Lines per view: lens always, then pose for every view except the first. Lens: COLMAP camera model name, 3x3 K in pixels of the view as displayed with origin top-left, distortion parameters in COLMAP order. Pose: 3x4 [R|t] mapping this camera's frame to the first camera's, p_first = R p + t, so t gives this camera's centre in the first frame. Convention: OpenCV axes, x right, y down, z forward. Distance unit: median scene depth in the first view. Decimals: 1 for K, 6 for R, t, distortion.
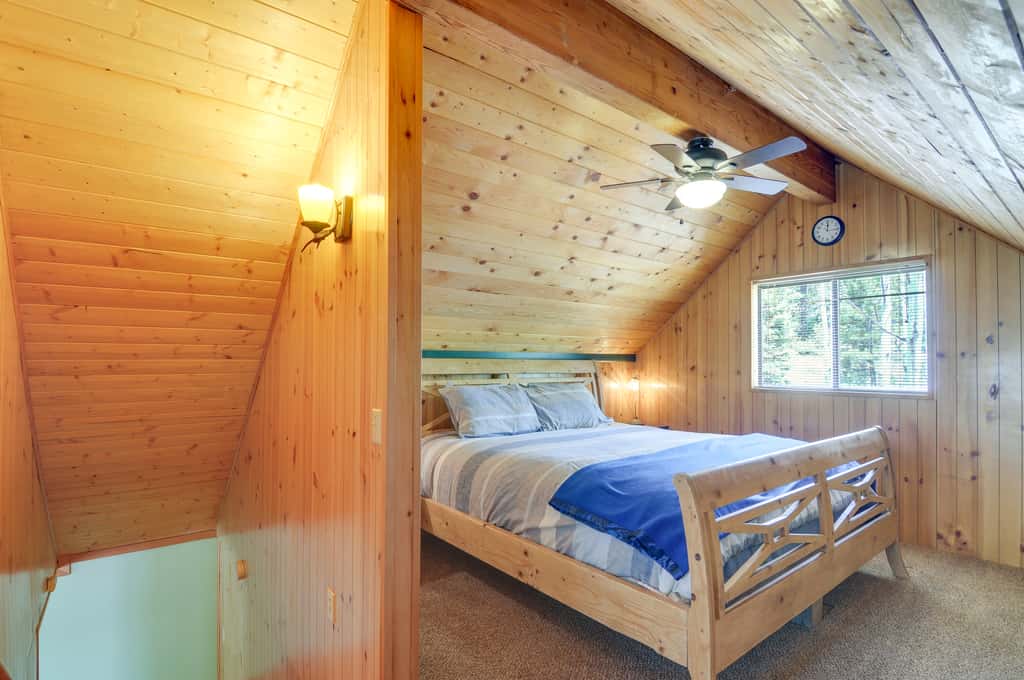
lens RADIAL K [[508.5, 0, 513.3], [0, 508.5, 344.4], [0, 0, 1]] dist [-0.001564, 0.000083]
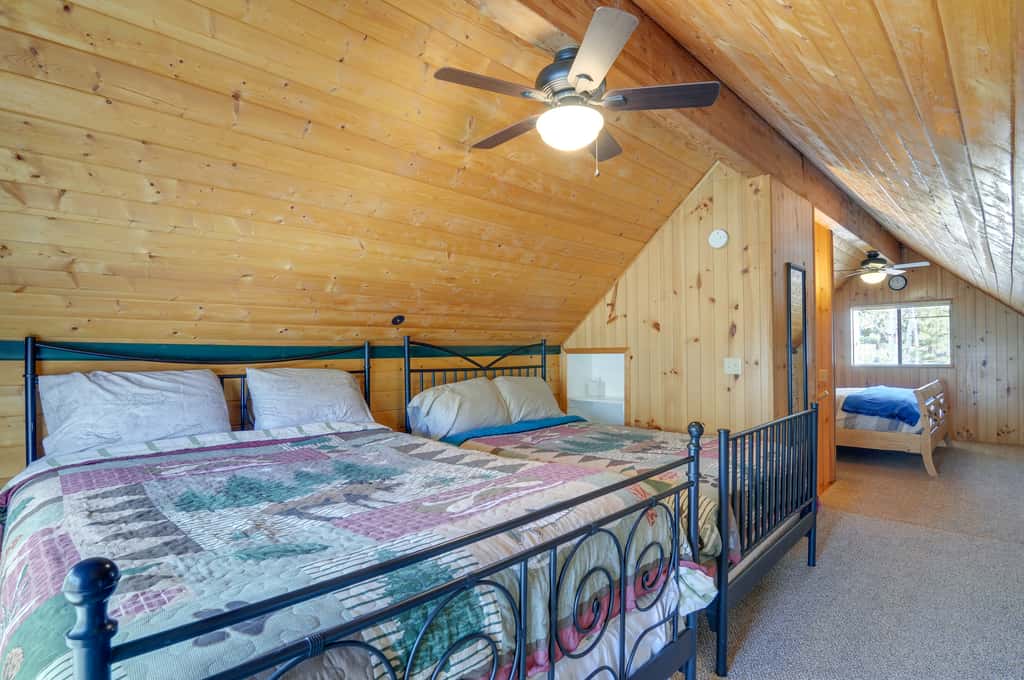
lens RADIAL K [[508.5, 0, 510.6], [0, 508.5, 346.8], [0, 0, 1]] dist [-0.001564, 0.000083]
pose [[0.993779, -0.017283, 0.110018, -1.292804], [0.015801, 0.999772, 0.014331, -0.039973], [-0.110240, -0.012503, 0.993826, -0.925423]]
